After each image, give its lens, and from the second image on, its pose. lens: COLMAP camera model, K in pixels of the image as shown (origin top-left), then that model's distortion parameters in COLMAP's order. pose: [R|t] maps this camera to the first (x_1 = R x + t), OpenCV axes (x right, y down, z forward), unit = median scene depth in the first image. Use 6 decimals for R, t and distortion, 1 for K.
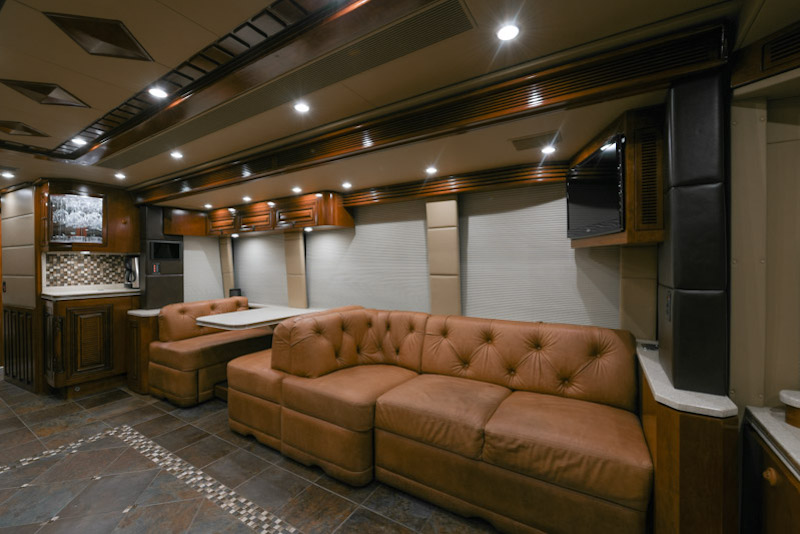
lens RADIAL K [[321.9, 0, 409.6], [0, 321.9, 263.6], [0, 0, 1]] dist [-0.010419, -0.000297]
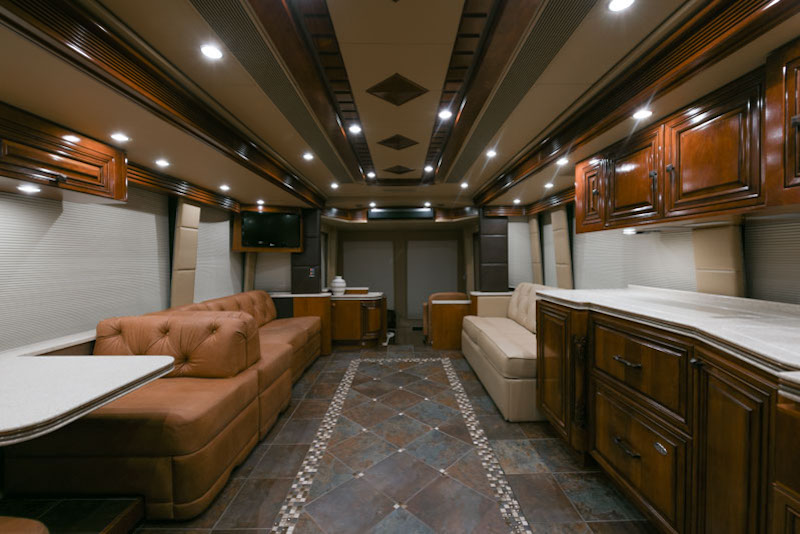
lens RADIAL K [[321.9, 0, 407.9], [0, 321.9, 263.4], [0, 0, 1]] dist [-0.010419, -0.000297]
pose [[-0.525754, -0.000653, 0.850637, -1.065222], [0.011344, 0.999905, 0.007779, 0.012007], [-0.850561, 0.013739, -0.525697, 0.789387]]
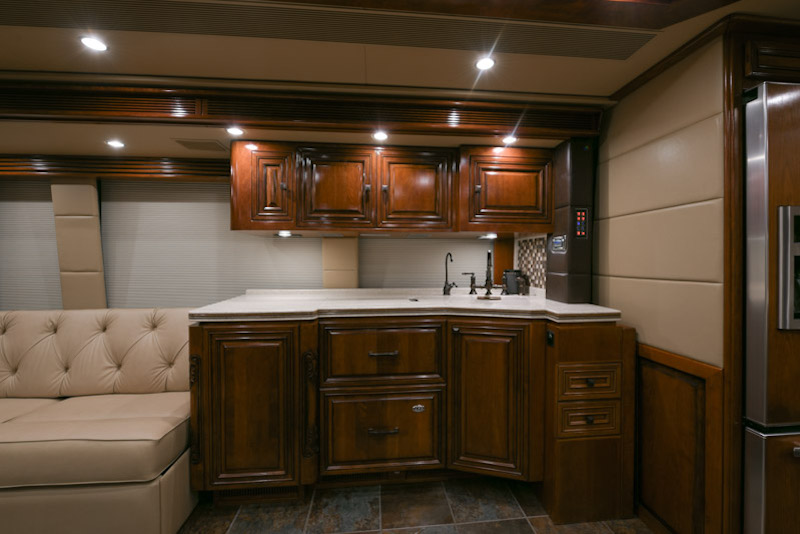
lens RADIAL K [[321.9, 0, 402.9], [0, 321.9, 263.1], [0, 0, 1]] dist [-0.010419, -0.000297]
pose [[-0.811236, 0.015236, -0.584521, -0.529971], [0.009289, 0.999870, 0.013172, 0.009555], [0.584646, 0.005256, -0.811272, 0.709825]]
